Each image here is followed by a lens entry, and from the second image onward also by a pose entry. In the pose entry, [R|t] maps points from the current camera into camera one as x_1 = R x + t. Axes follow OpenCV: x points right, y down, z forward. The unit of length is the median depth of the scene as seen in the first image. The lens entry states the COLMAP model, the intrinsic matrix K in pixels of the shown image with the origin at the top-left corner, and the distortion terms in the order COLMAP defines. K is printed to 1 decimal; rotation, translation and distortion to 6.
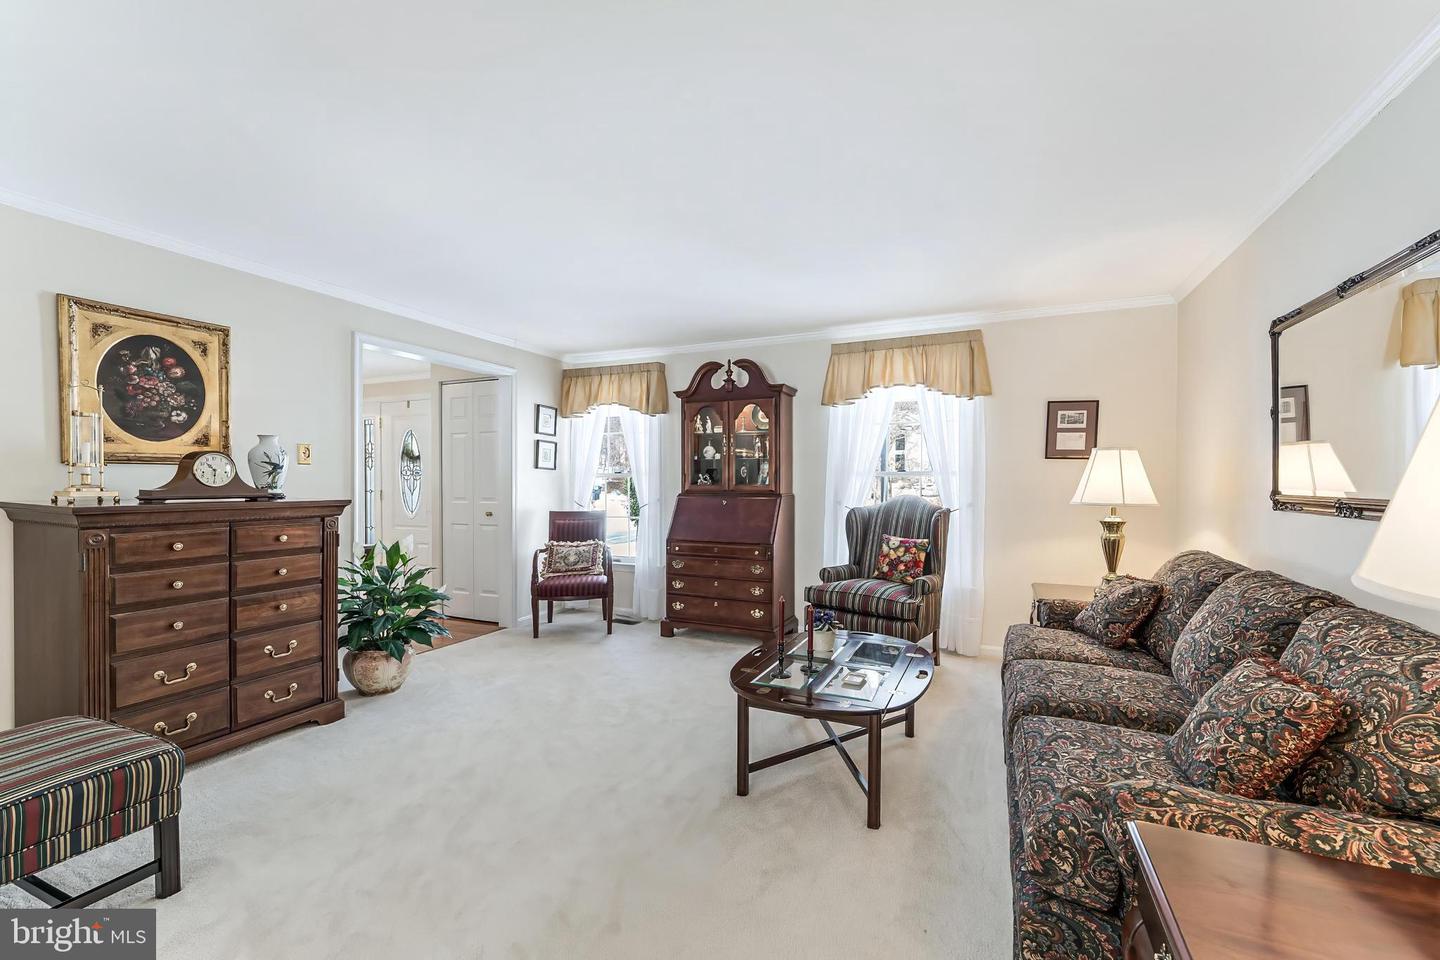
lens RADIAL K [[582.6, 0, 731.4], [0, 582.6, 499.7], [0, 0, 1]] dist [0.001531, 0.000074]
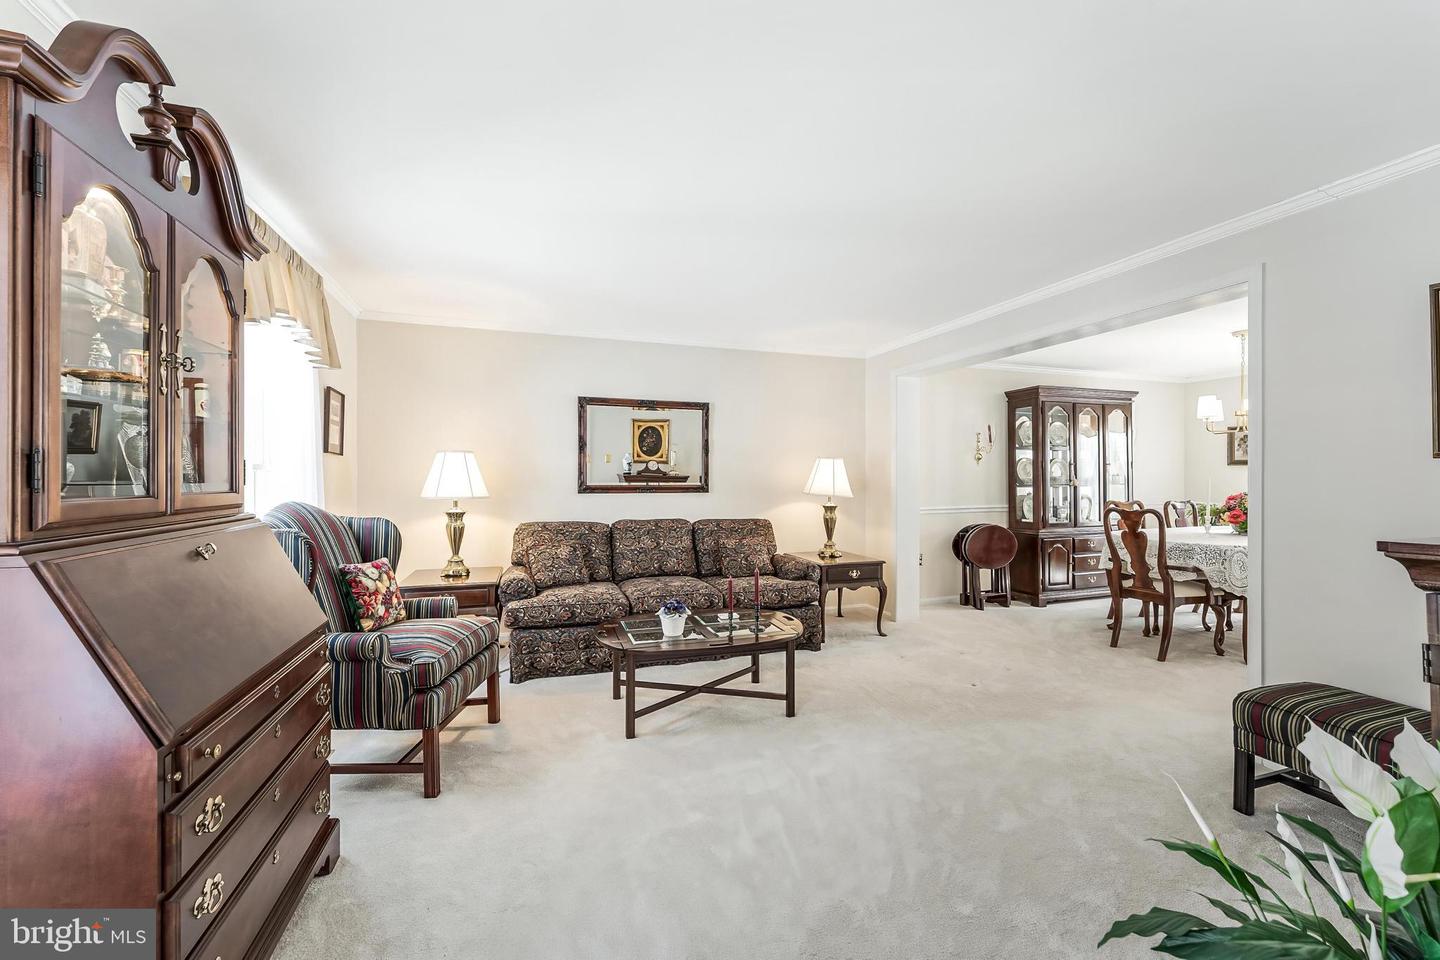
lens RADIAL K [[582.6, 0, 734.5], [0, 582.6, 475.6], [0, 0, 1]] dist [0.001531, 0.000074]
pose [[-0.691563, 0.000189, 0.722316, -0.499772], [0.021212, 0.999574, 0.020048, -0.041130], [-0.722004, 0.029186, -0.691273, 1.168303]]
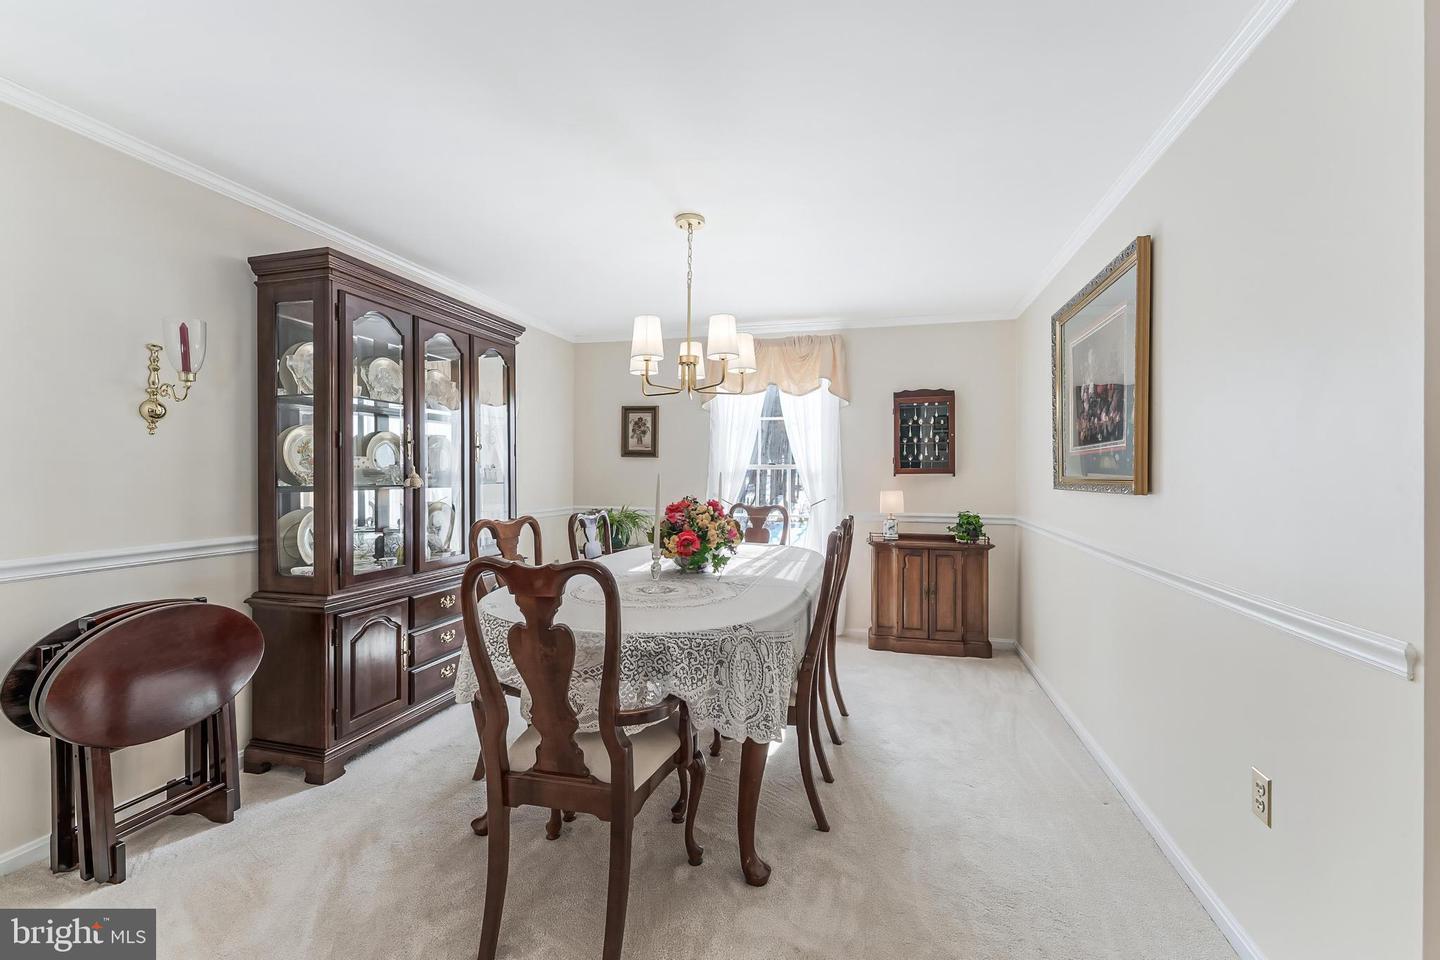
lens RADIAL K [[582.6, 0, 723.5], [0, 582.6, 477.9], [0, 0, 1]] dist [0.001531, 0.000074]
pose [[-0.987607, -0.007413, -0.156769, -0.291910], [-0.013267, 0.999252, 0.036324, -0.010865], [0.156383, 0.037954, -0.986967, 0.293354]]
